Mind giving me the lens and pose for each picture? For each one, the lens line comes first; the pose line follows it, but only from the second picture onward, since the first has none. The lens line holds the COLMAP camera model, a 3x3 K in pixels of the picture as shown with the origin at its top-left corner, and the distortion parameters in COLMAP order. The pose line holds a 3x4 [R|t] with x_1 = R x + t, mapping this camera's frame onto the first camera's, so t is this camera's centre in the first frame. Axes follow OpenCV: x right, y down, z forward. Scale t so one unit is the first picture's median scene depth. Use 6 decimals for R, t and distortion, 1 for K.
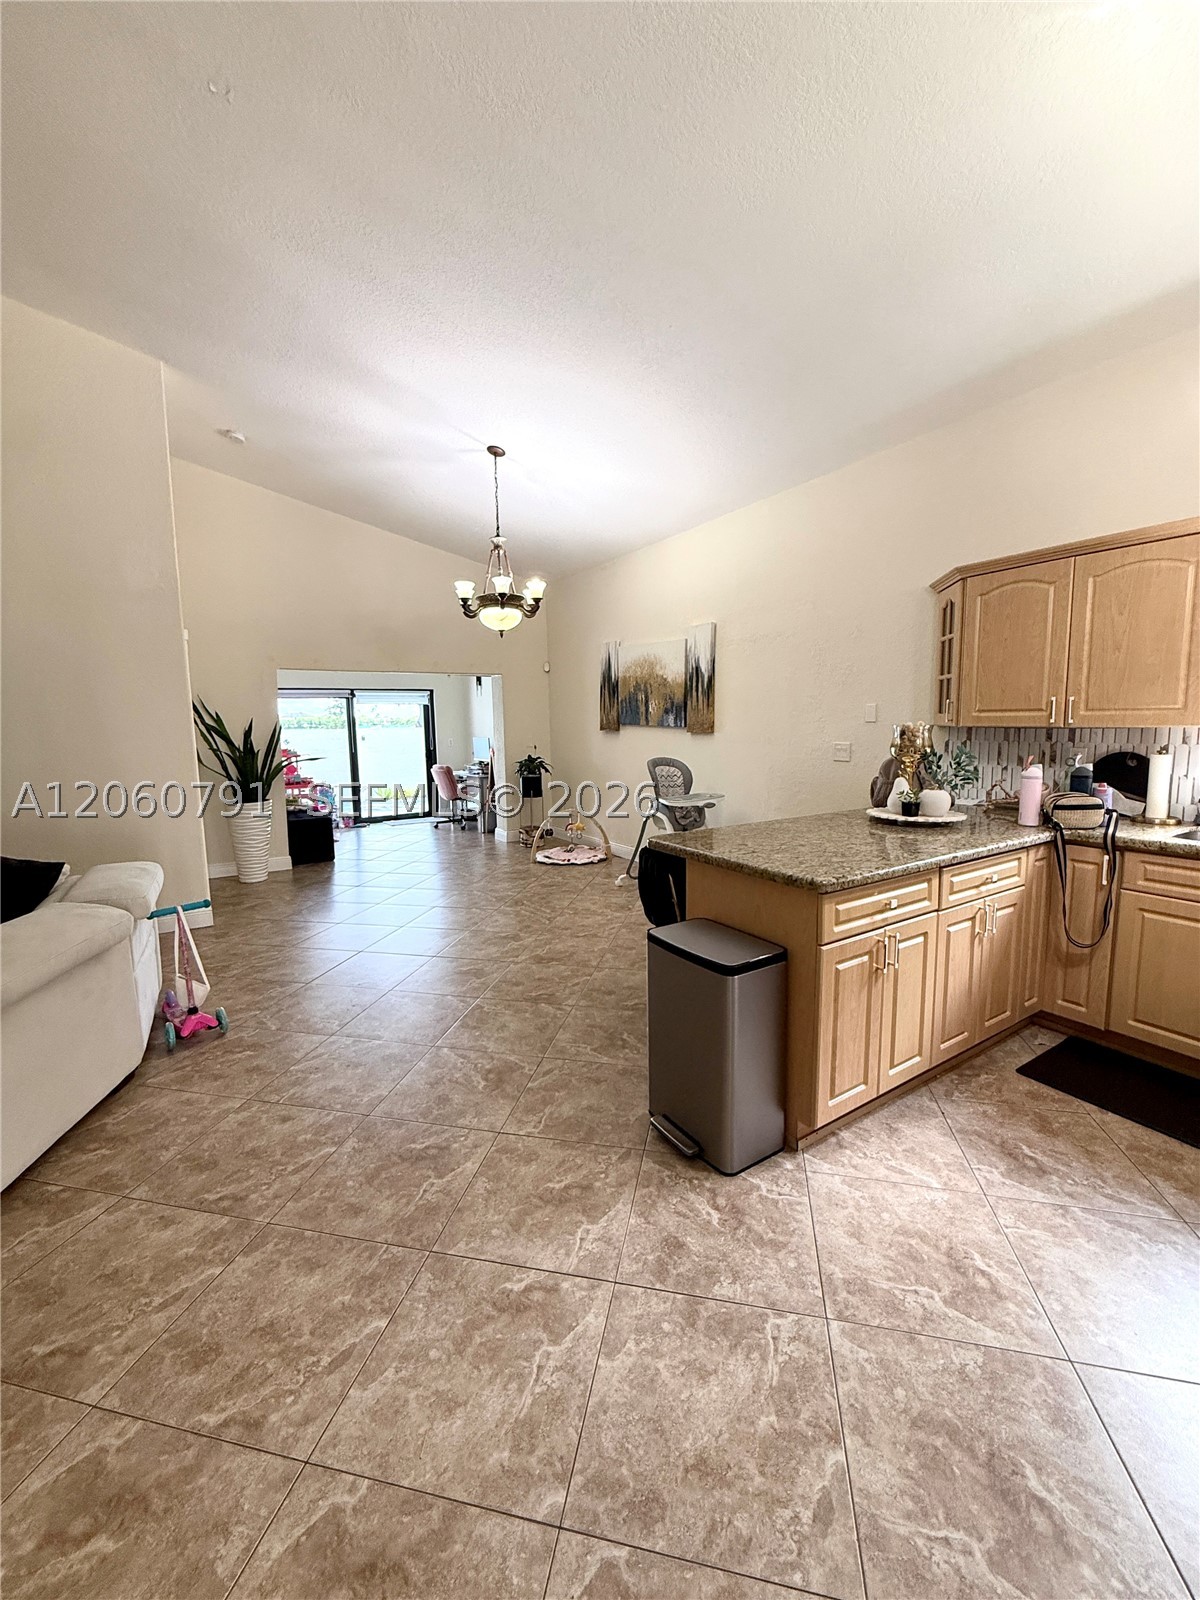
lens RADIAL K [[639.3, 0, 600.9], [0, 639.3, 794.4], [0, 0, 1]] dist [-0.001353, 0.000297]
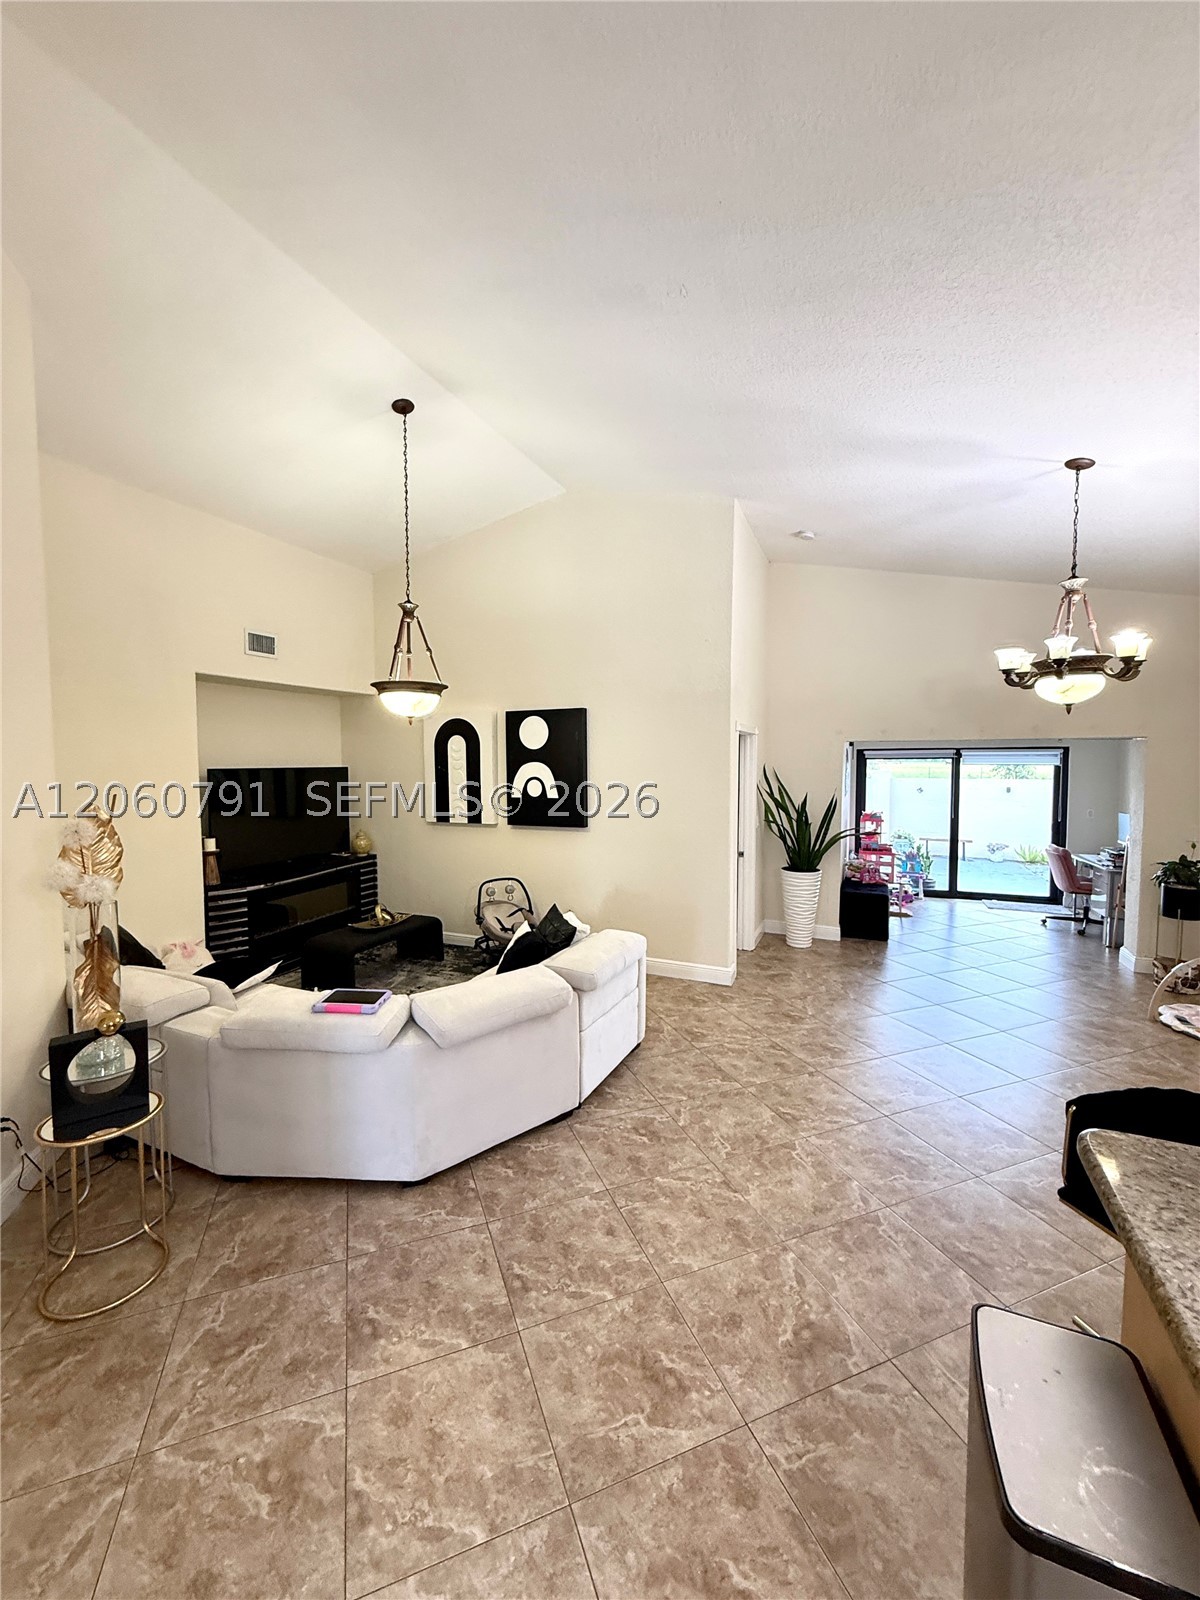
lens RADIAL K [[639.3, 0, 600.9], [0, 639.3, 794.4], [0, 0, 1]] dist [-0.001353, 0.000297]
pose [[0.556301, 0.062817, -0.828603, 0.168530], [-0.102905, 0.994671, 0.006319, -0.111314], [0.824585, 0.081752, 0.559801, 0.172412]]
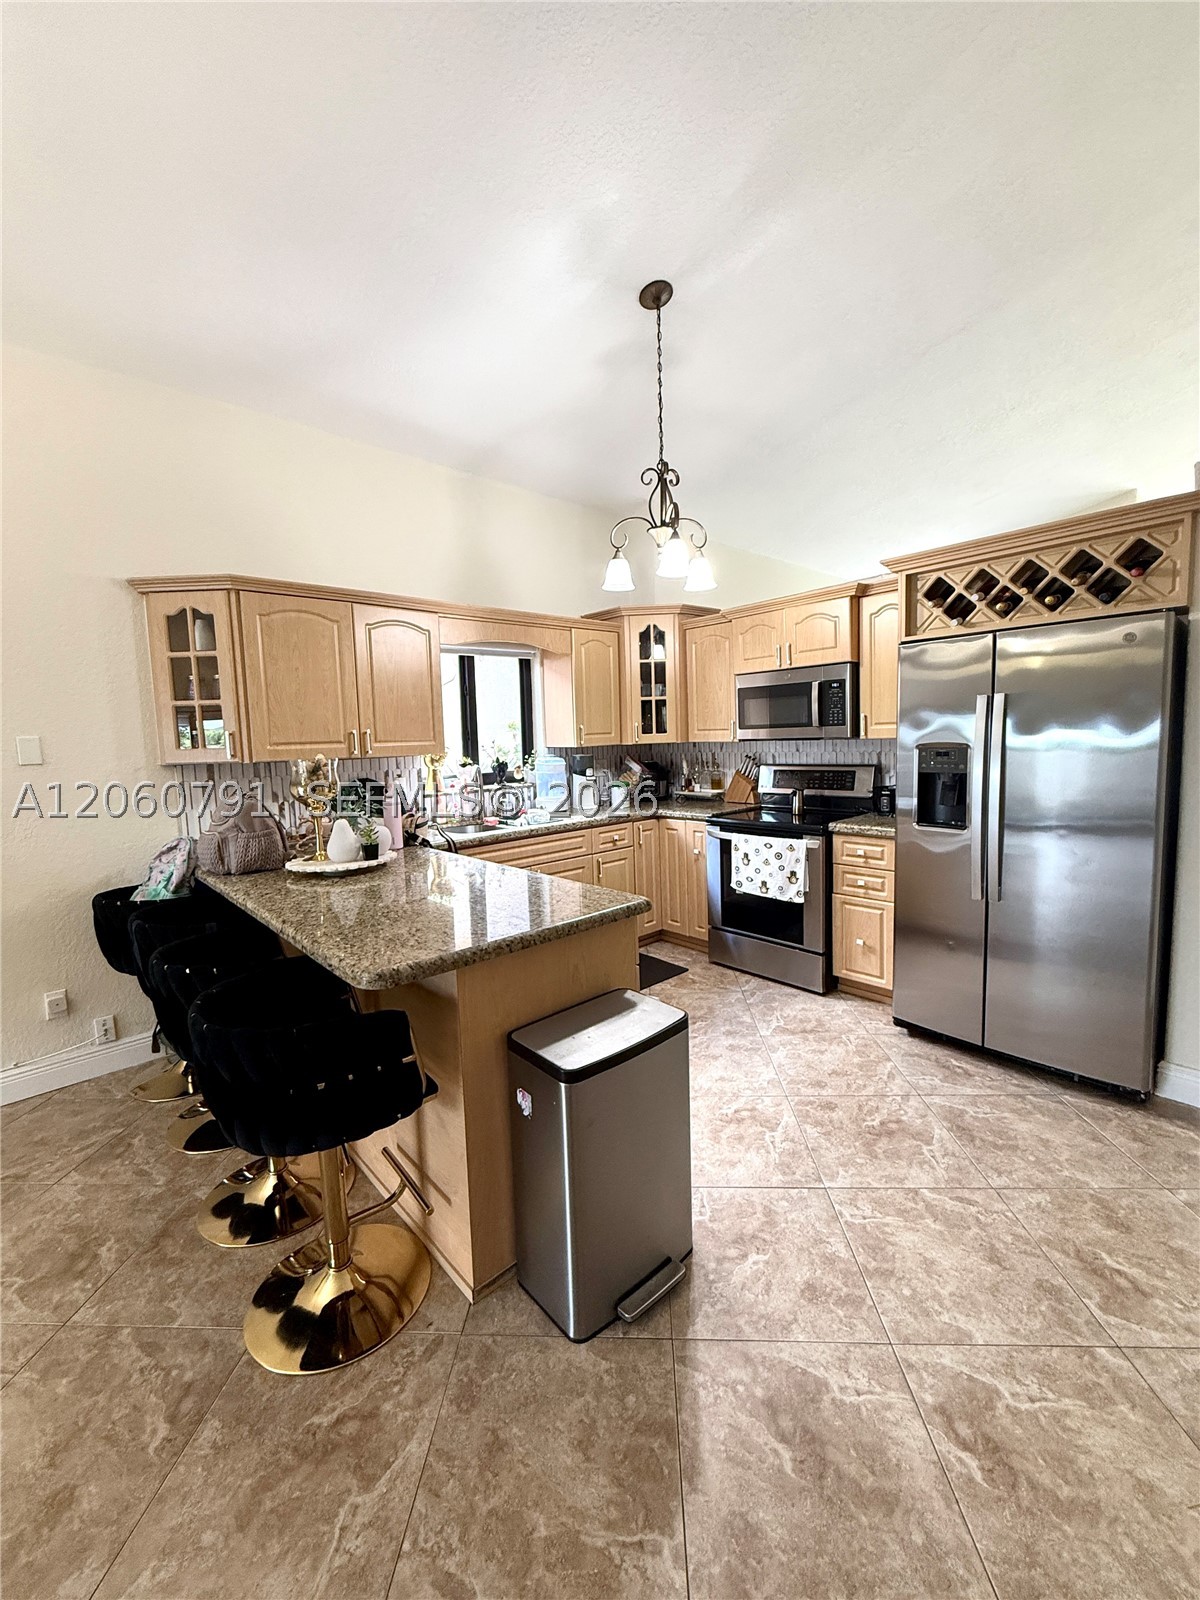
lens RADIAL K [[639.3, 0, 600.9], [0, 639.3, 794.4], [0, 0, 1]] dist [-0.001353, 0.000297]
pose [[-0.161308, -0.073966, 0.984128, -0.272047], [0.145738, 0.984469, 0.097879, -0.060287], [-0.976084, 0.159214, -0.148024, 0.508779]]
